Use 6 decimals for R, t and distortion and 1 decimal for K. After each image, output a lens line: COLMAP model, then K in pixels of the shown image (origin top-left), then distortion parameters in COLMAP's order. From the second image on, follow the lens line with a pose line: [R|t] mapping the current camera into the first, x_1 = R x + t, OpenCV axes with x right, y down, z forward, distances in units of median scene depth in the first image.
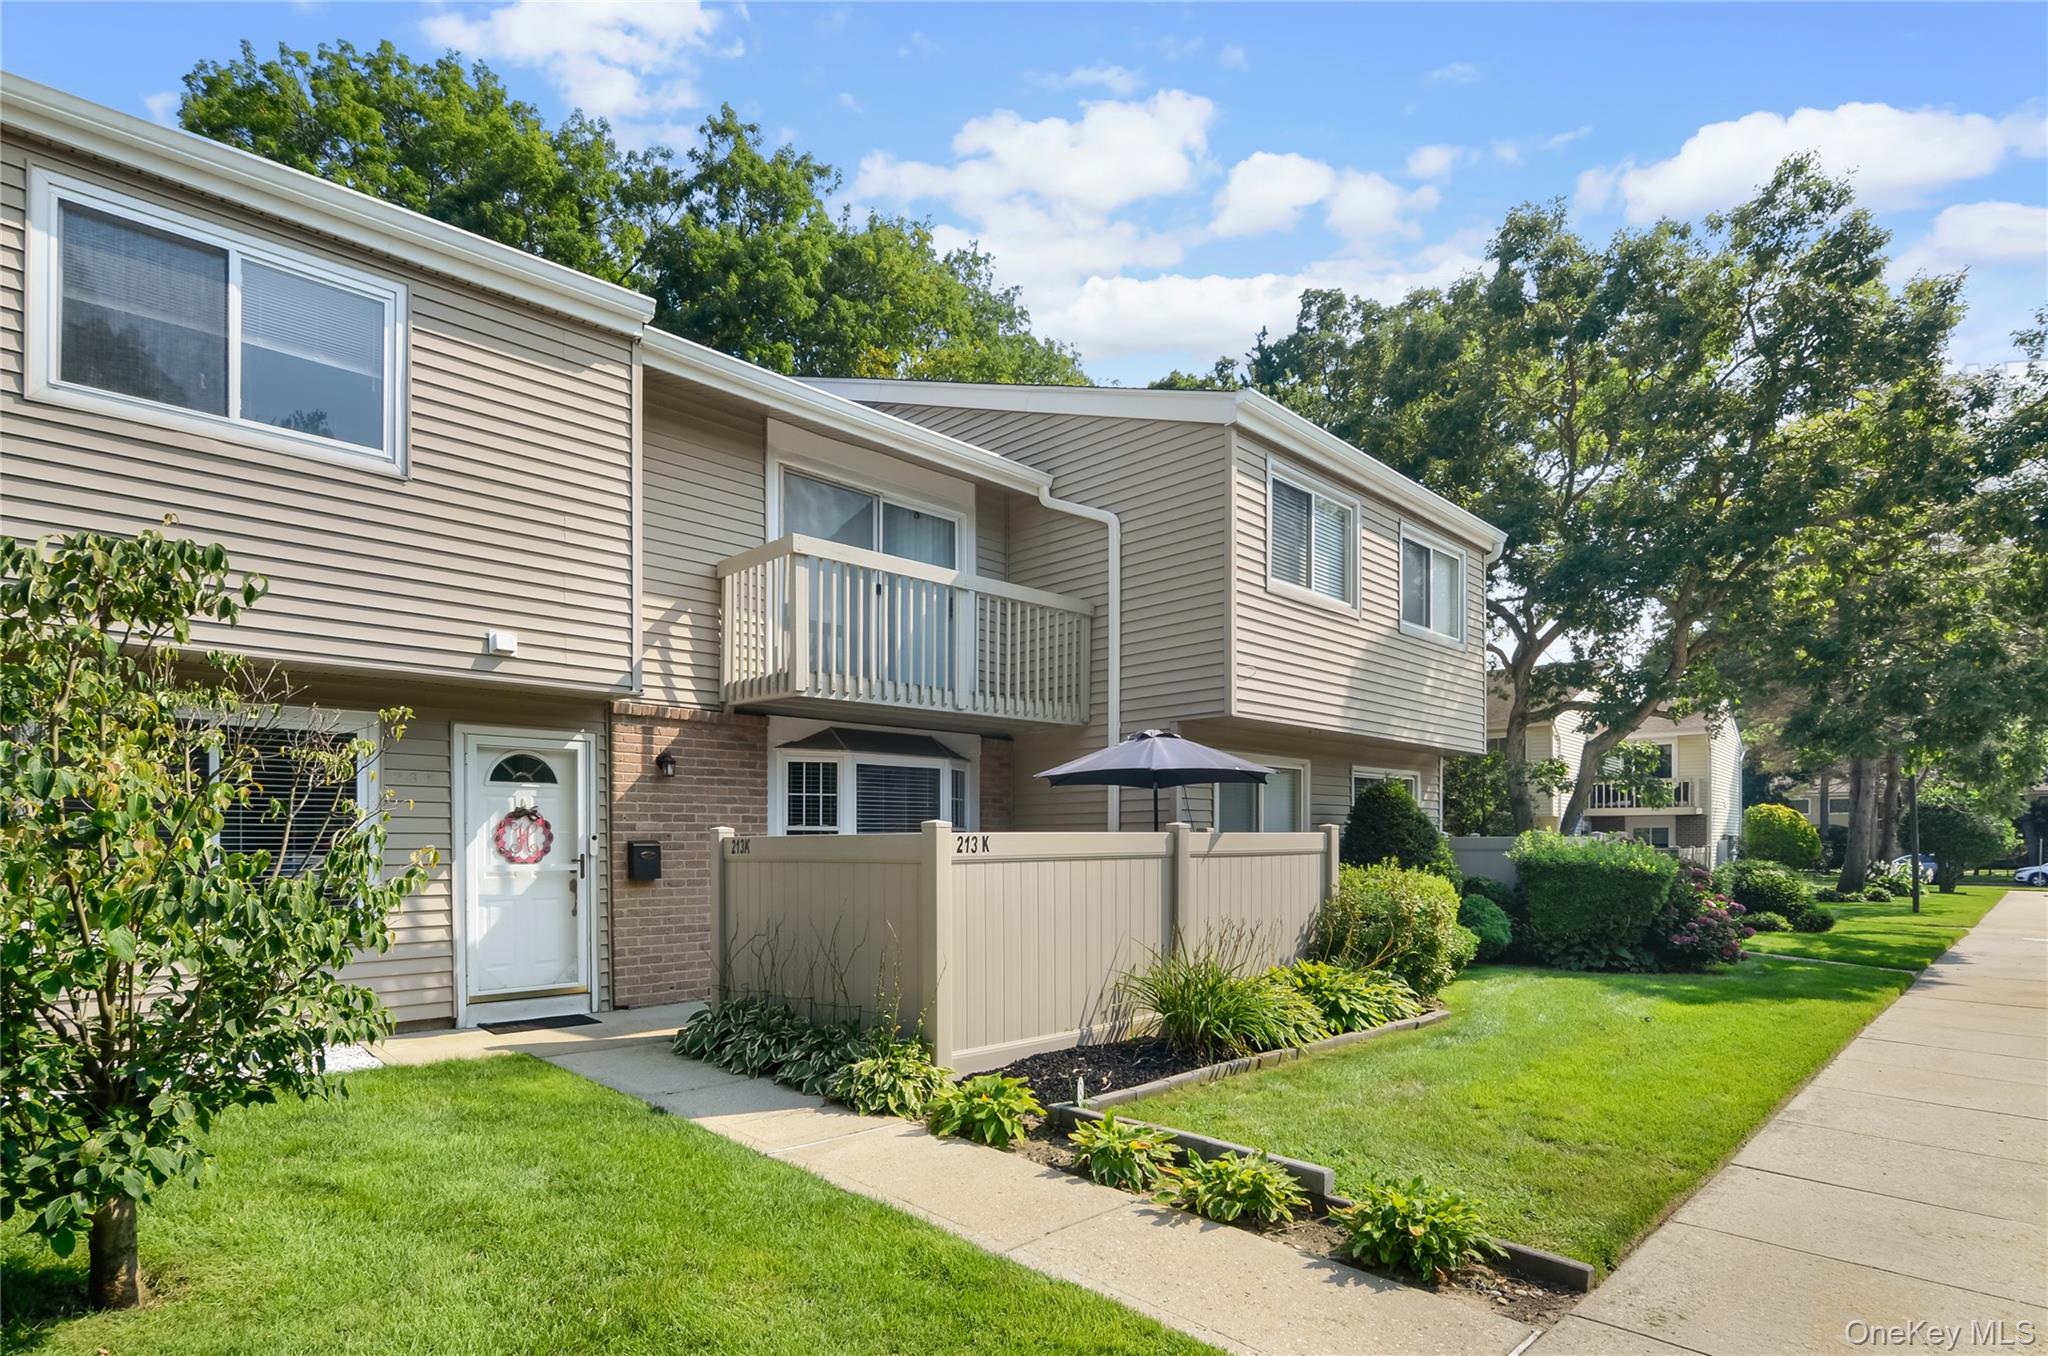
lens RADIAL K [[1014.2, 0, 1031.7], [0, 1014.2, 698.6], [0, 0, 1]] dist [0.003680, 0.000519]
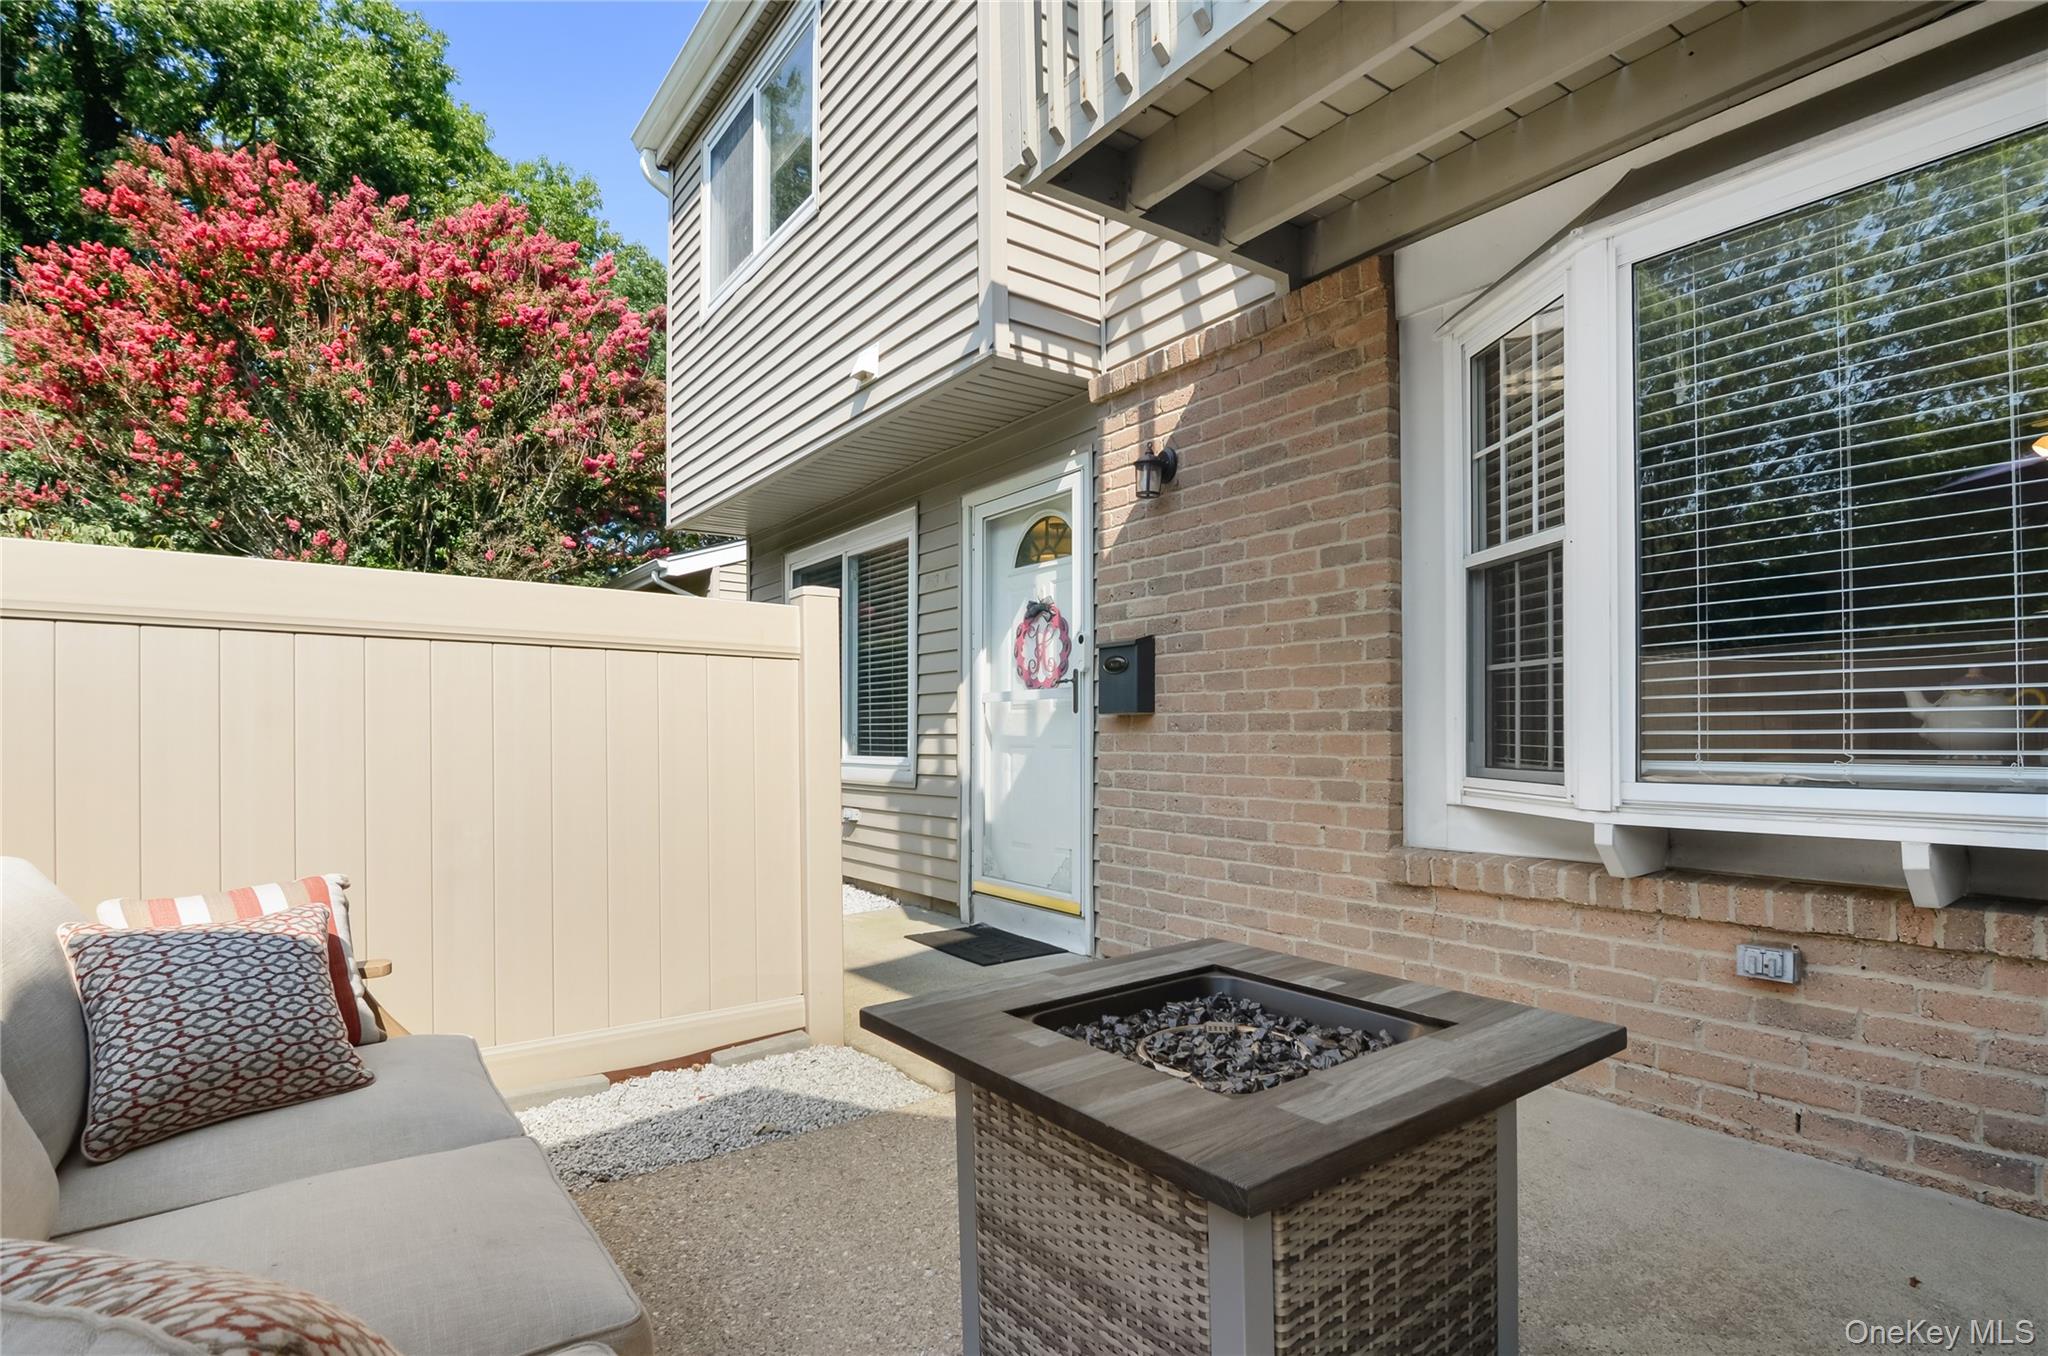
lens RADIAL K [[1014.2, 0, 1031.7], [0, 1014.2, 698.6], [0, 0, 1]] dist [0.003680, 0.000519]
pose [[-0.141514, -0.015883, -0.989809, 0.111002], [0.168109, 0.984963, -0.039840, 0.184377], [0.975558, -0.172034, -0.136716, 1.037184]]
